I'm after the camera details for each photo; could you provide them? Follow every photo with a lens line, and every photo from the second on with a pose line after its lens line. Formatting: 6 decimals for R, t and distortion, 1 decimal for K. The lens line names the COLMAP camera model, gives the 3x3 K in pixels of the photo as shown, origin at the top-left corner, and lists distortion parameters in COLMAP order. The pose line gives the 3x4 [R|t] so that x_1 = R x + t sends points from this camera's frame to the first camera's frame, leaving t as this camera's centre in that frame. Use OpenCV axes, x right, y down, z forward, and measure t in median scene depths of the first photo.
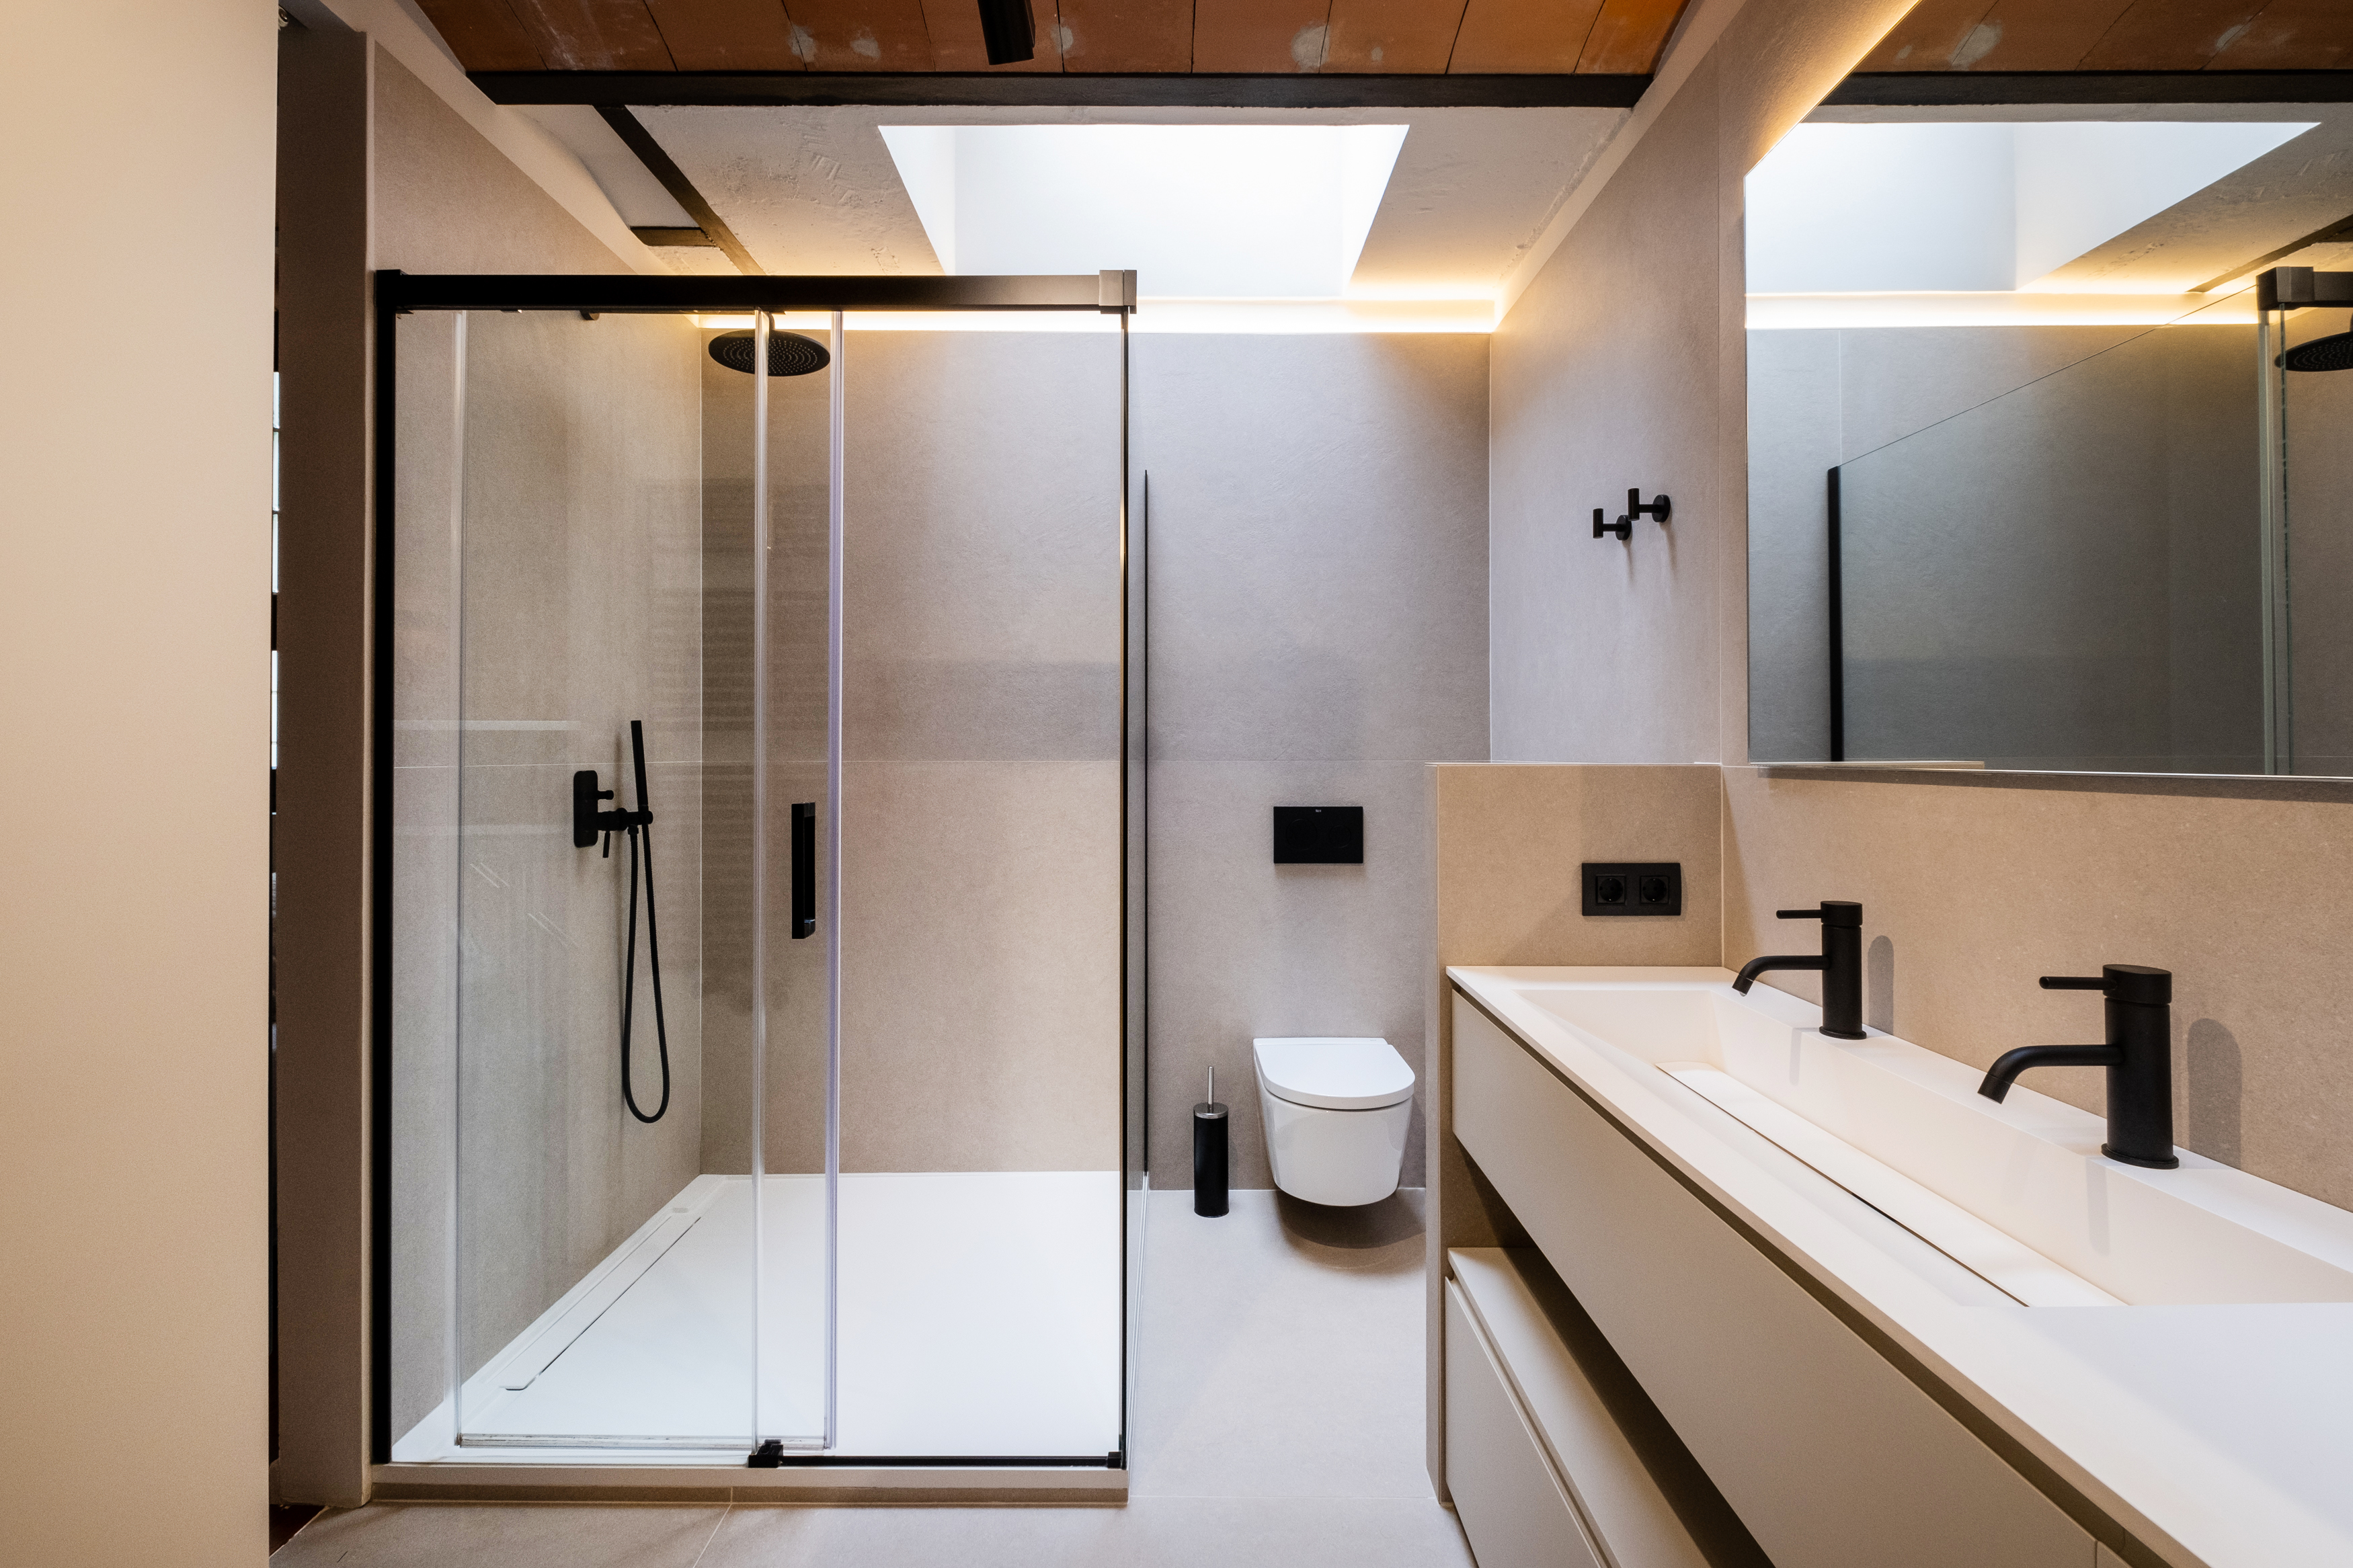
lens RADIAL K [[1008.8, 0, 1176.7], [0, 1008.8, 743.5], [0, 0, 1]] dist [0.000005, 0.000001]
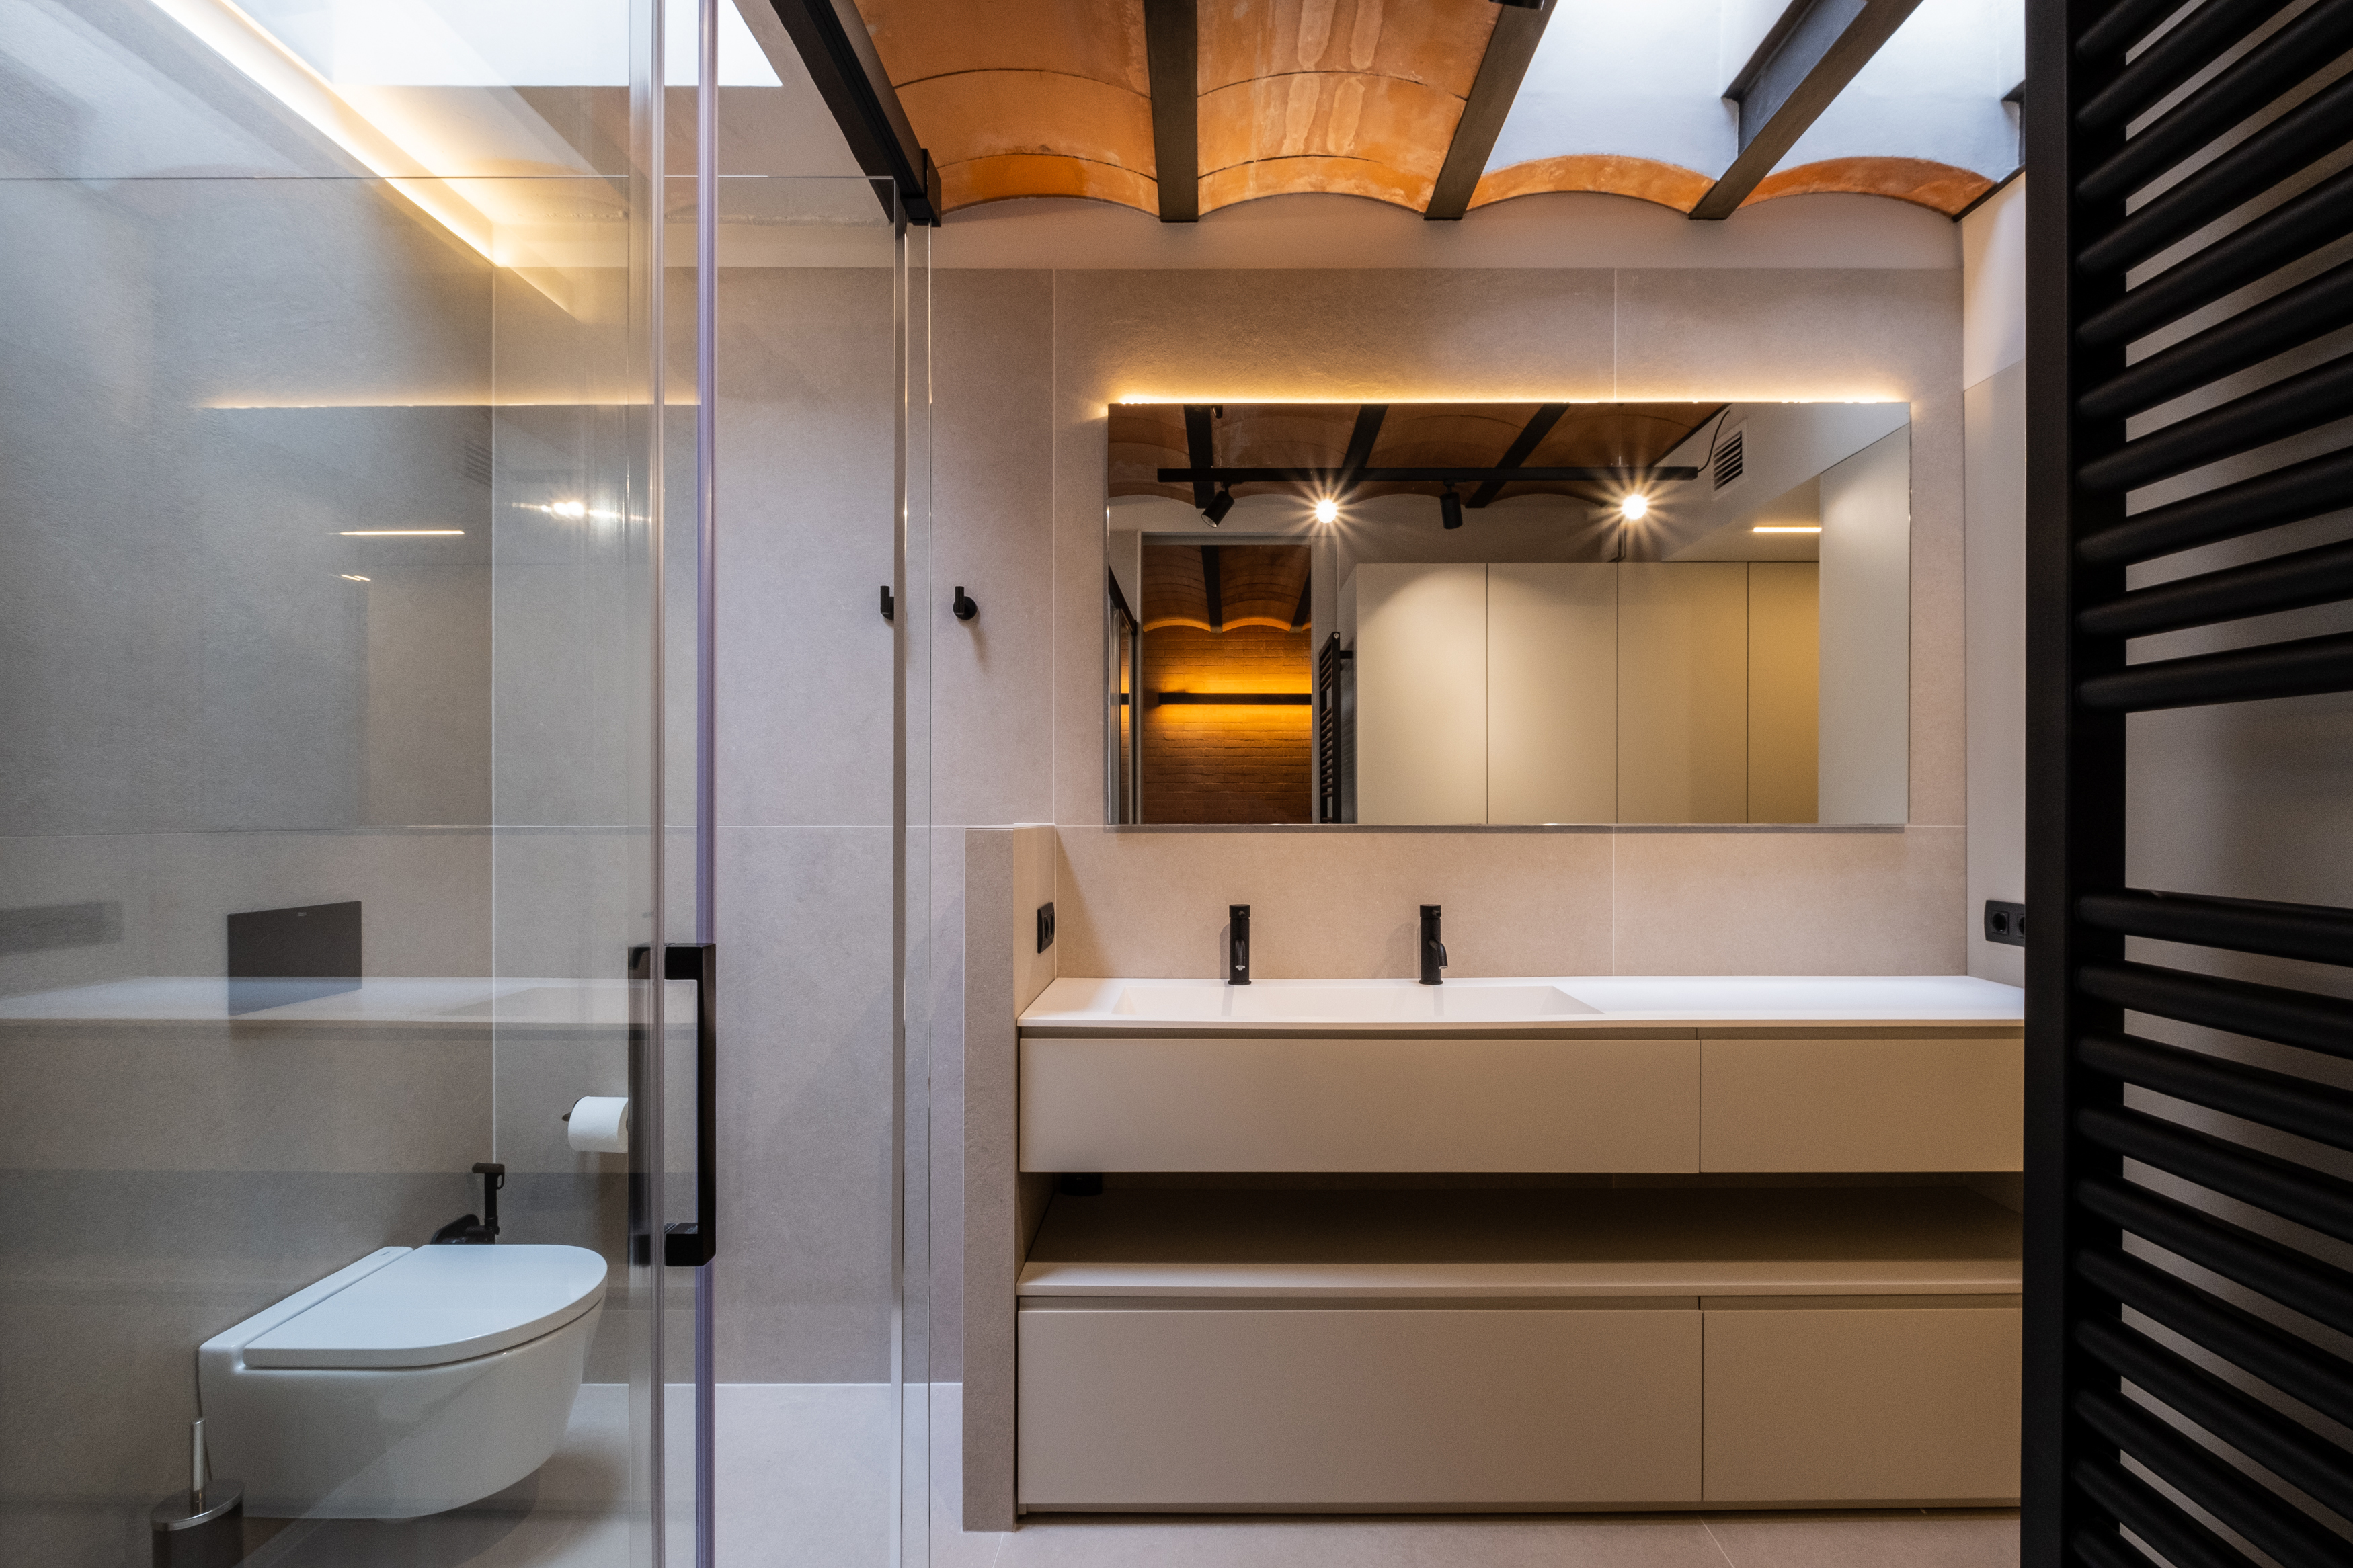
lens RADIAL K [[1048.9, 0, 1186.3], [0, 1048.9, 802.4], [0, 0, 1]] dist [-0.000197, -0.000066]
pose [[0.023222, -0.003099, 0.999726, -0.557438], [-0.009630, 0.999948, 0.003324, -0.009513], [-0.999684, -0.009705, 0.023191, 0.541063]]
